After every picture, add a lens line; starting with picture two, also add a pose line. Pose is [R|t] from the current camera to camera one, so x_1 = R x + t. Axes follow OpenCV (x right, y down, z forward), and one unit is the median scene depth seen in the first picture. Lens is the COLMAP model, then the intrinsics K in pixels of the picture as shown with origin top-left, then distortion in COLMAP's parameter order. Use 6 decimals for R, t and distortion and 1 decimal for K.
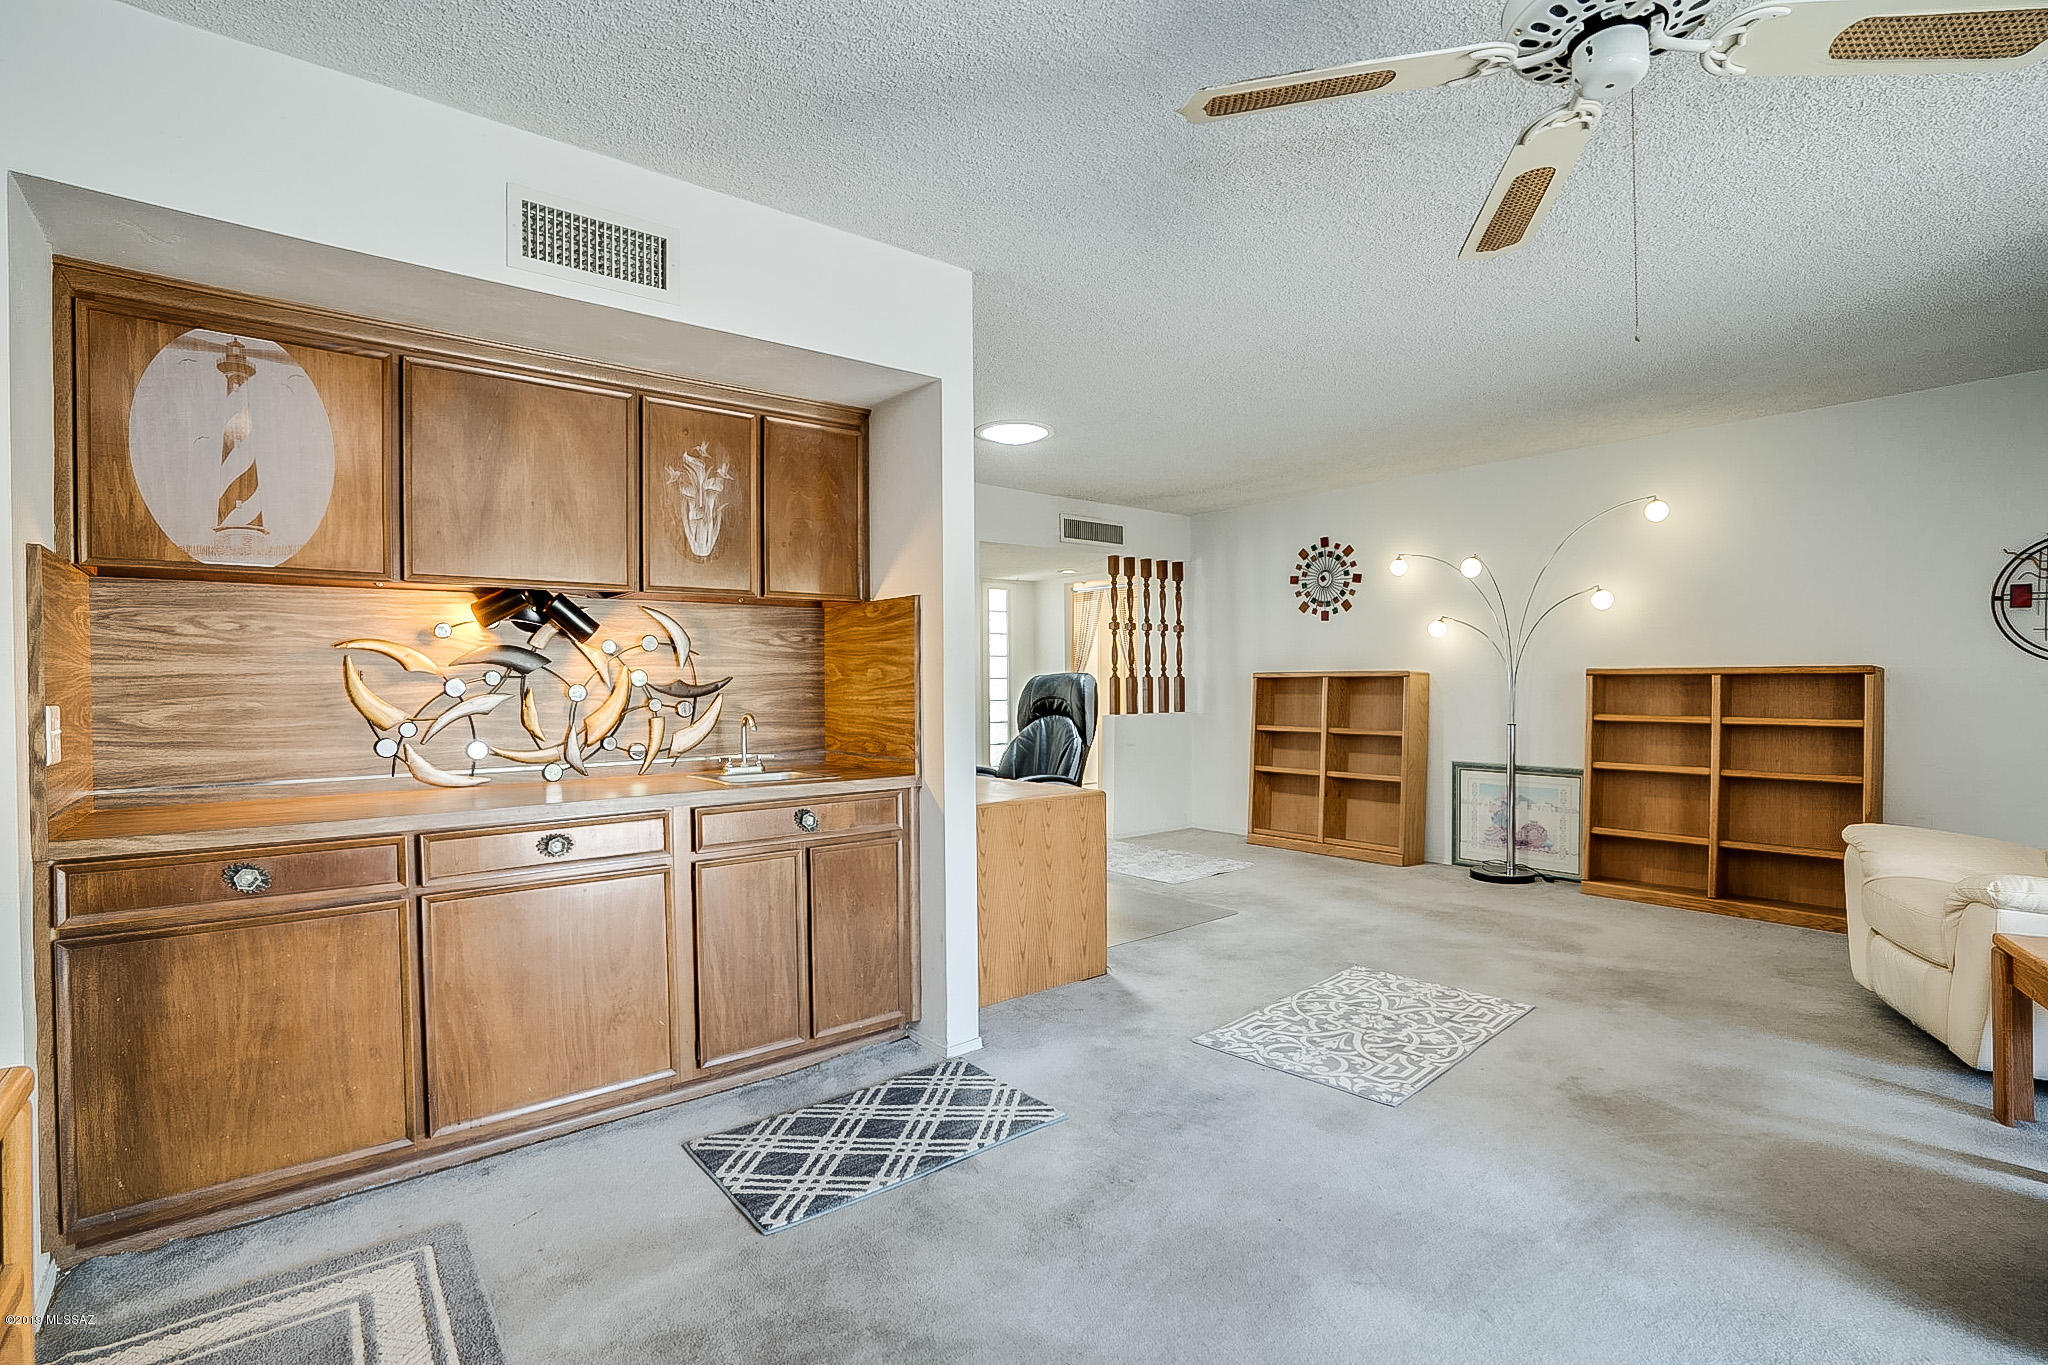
lens RADIAL K [[956.9, 0, 1022.6], [0, 956.9, 695.6], [0, 0, 1]] dist [-0.051814, 0.017817]
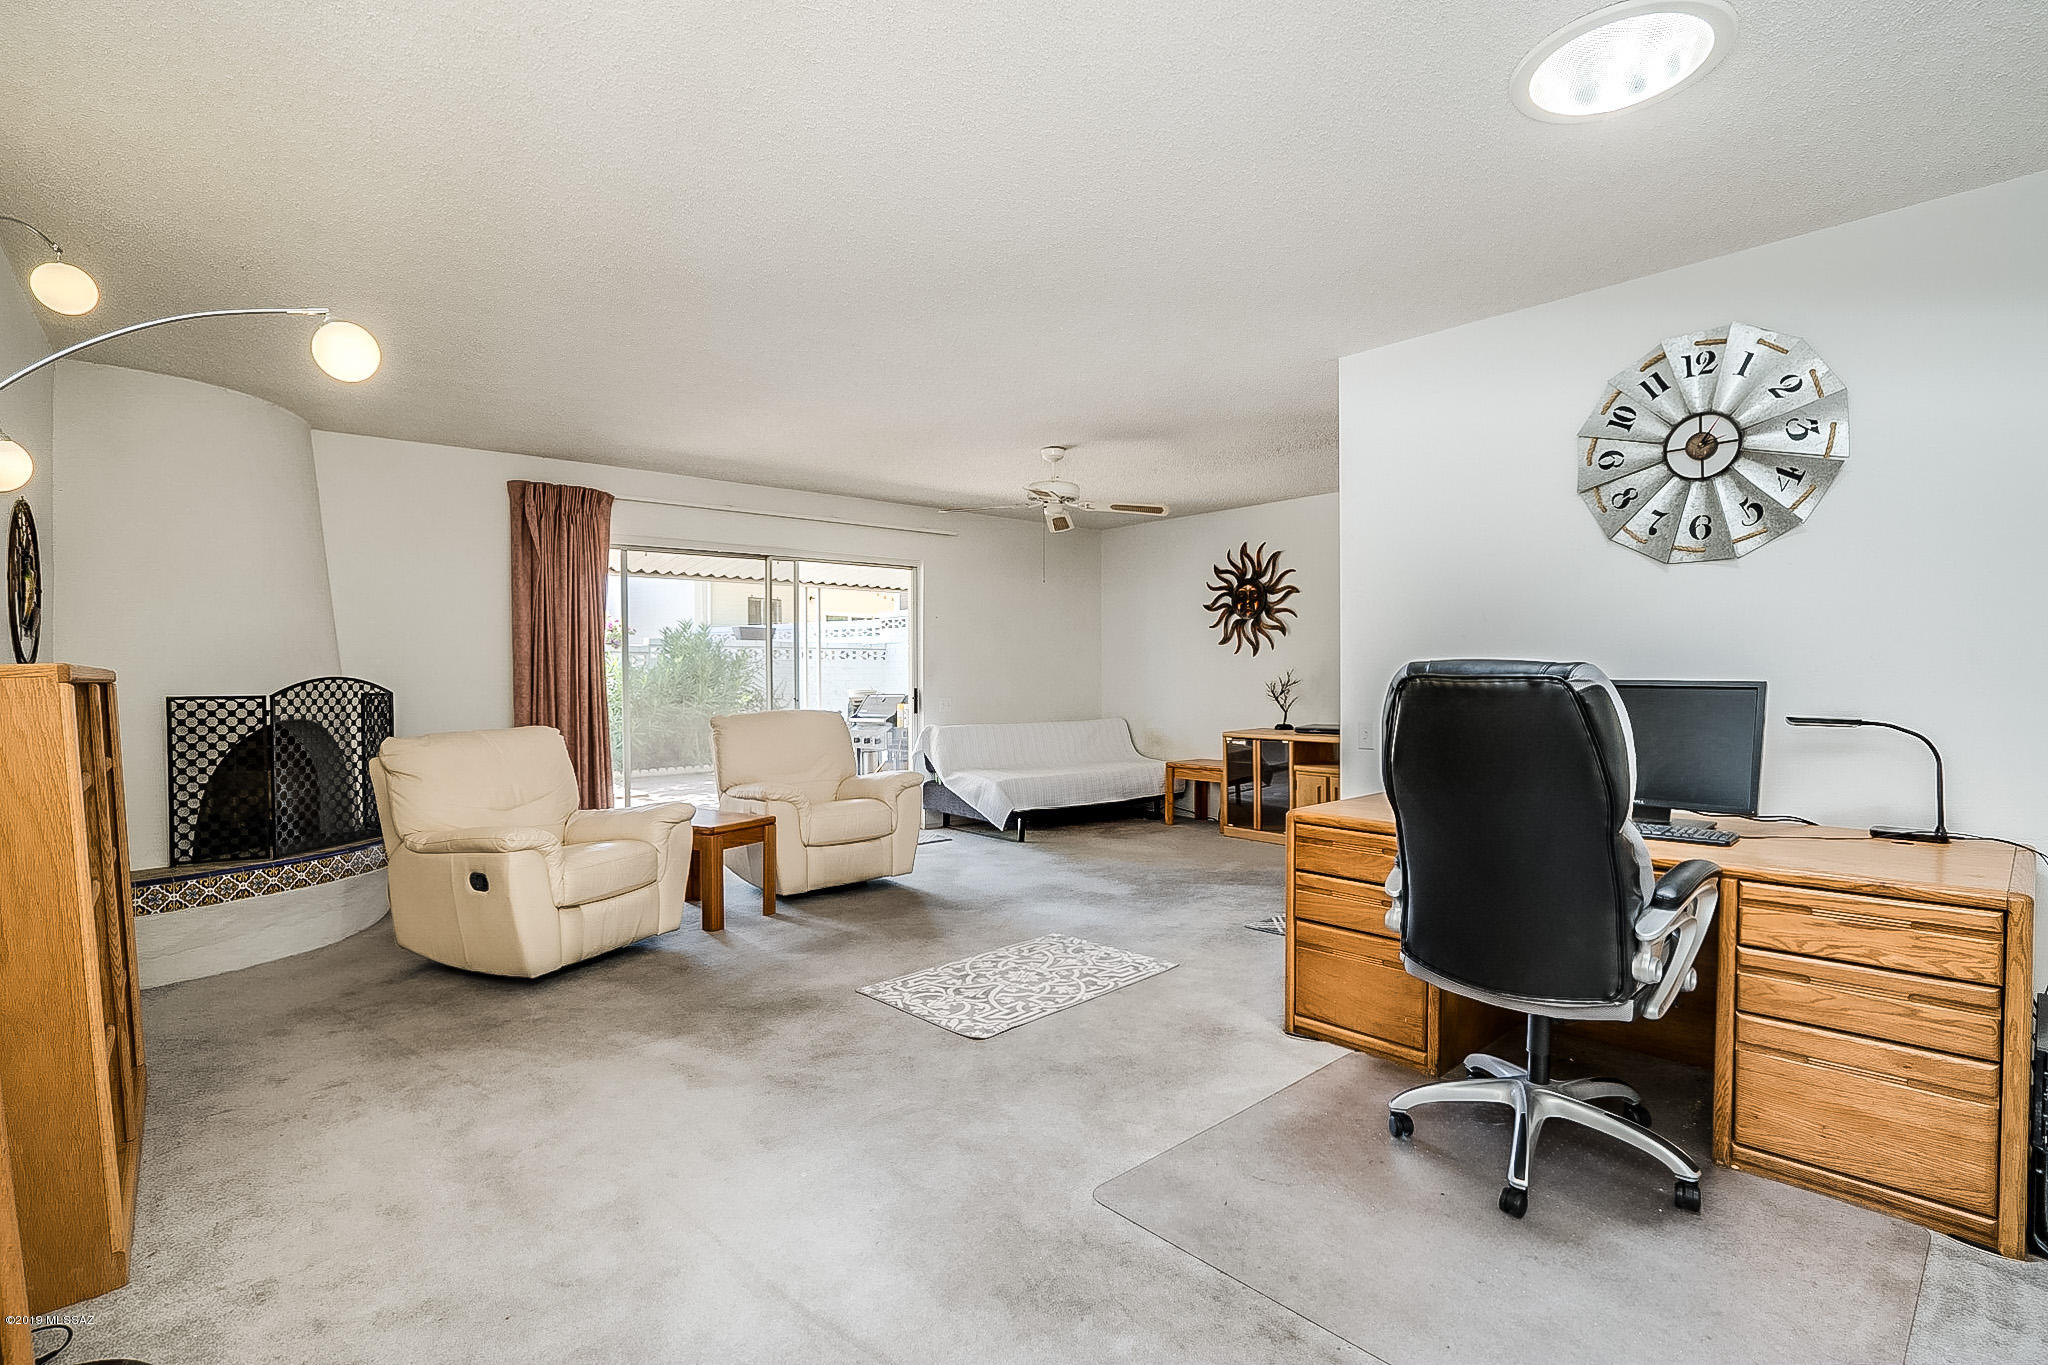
lens RADIAL K [[956.9, 0, 1010.9], [0, 956.9, 689.6], [0, 0, 1]] dist [-0.051814, 0.017817]
pose [[-0.999527, 0.014855, -0.026936, 0.320042], [0.013949, 0.999341, 0.033520, -0.032158], [0.027416, 0.033129, -0.999075, 1.670629]]
